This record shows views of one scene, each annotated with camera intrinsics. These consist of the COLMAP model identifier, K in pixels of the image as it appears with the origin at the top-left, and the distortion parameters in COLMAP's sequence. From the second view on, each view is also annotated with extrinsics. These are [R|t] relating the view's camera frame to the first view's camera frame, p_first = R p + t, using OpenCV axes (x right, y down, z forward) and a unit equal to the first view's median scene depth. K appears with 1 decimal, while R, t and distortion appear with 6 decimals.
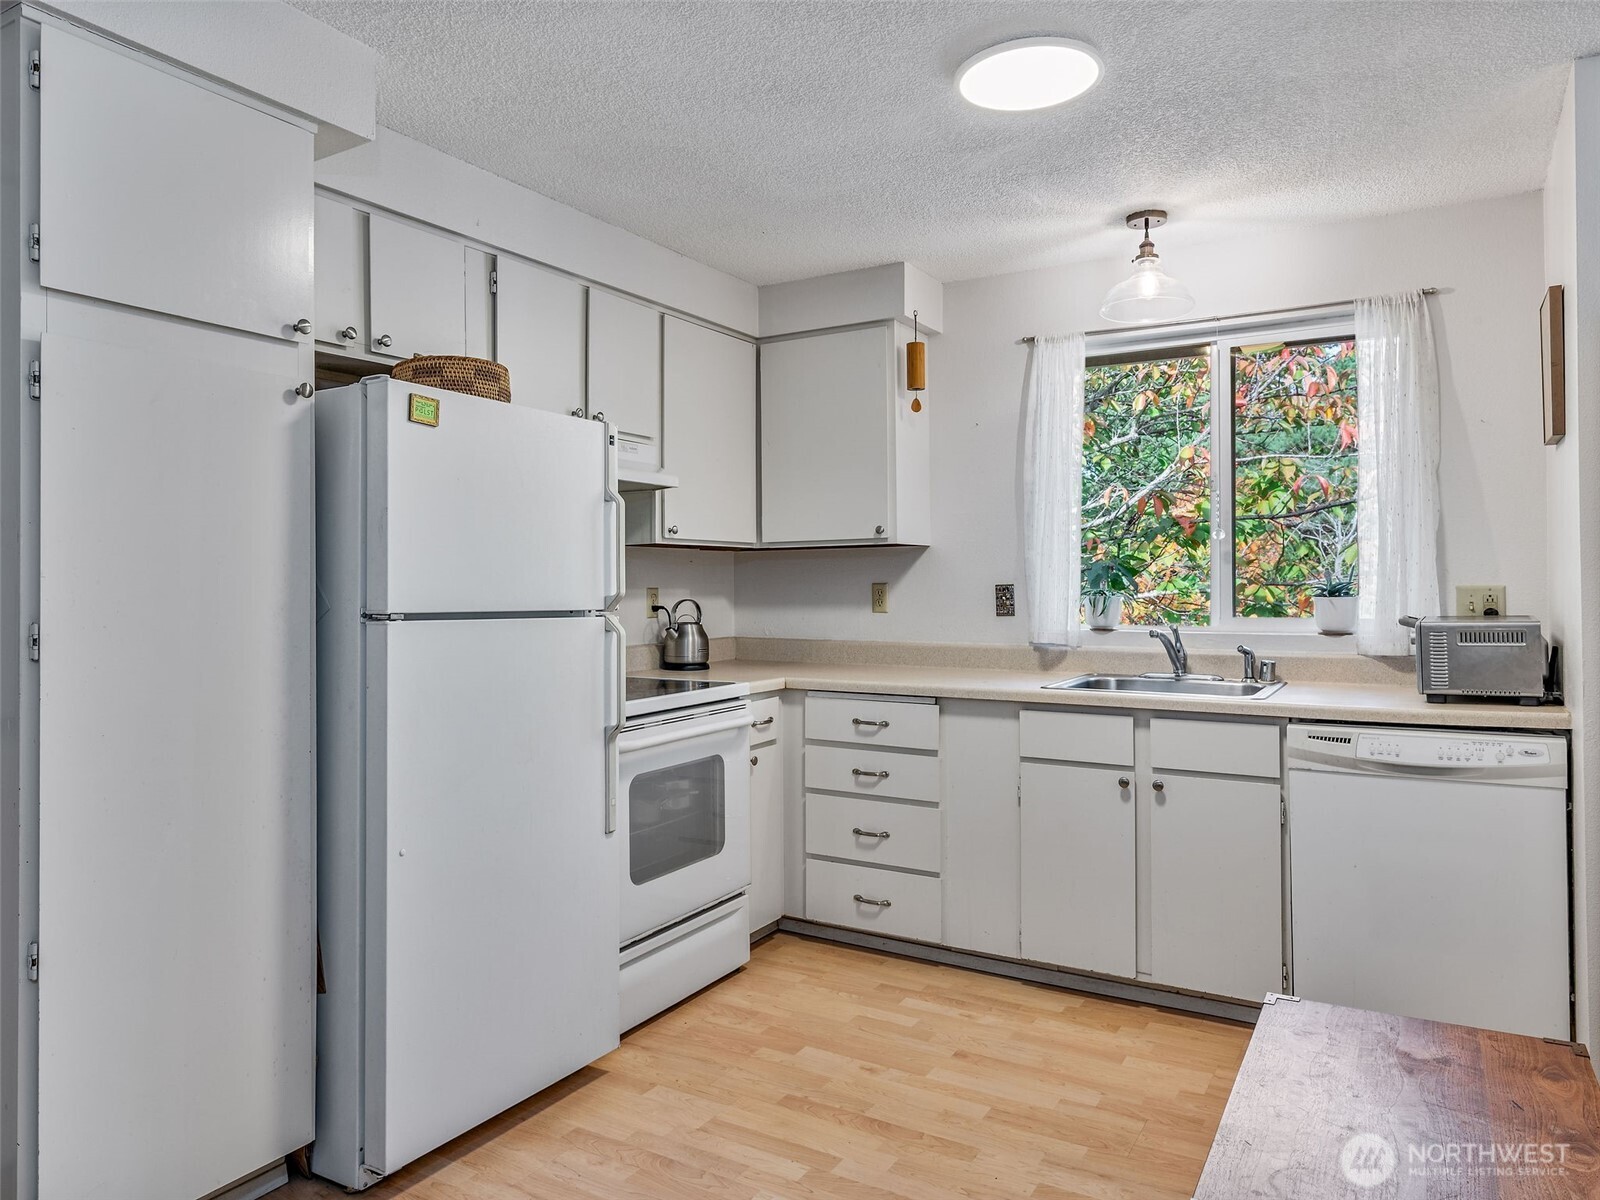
lens RADIAL K [[1112.8, 0, 800.3], [0, 1112.8, 586.2], [0, 0, 1]] dist [0.001703, 0.000693]
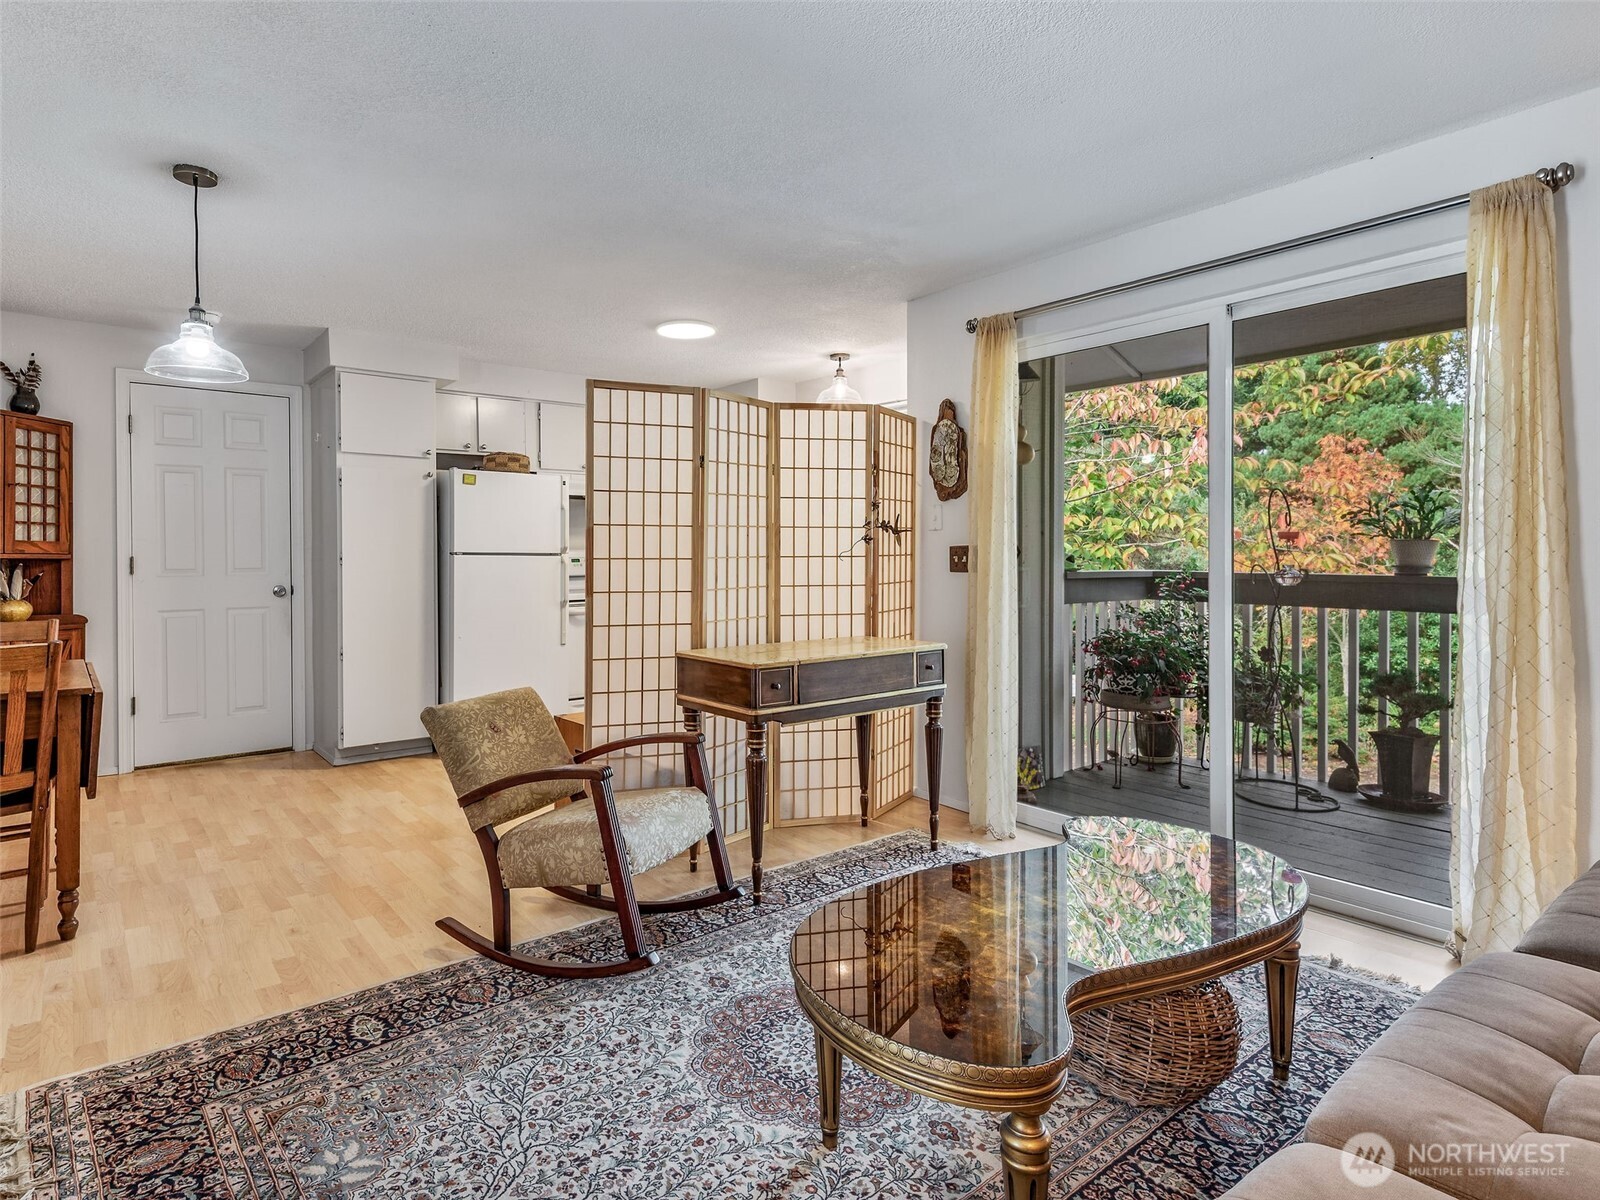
lens RADIAL K [[820.8, 0, 692.1], [0, 820.8, 577.5], [0, 0, 1]] dist [0.013737, 0.000304]
pose [[0.927804, 0.014113, -0.372801, 0.757343], [-0.001327, 0.999403, 0.034531, 0.012448], [0.373066, -0.031543, 0.927269, -0.562372]]
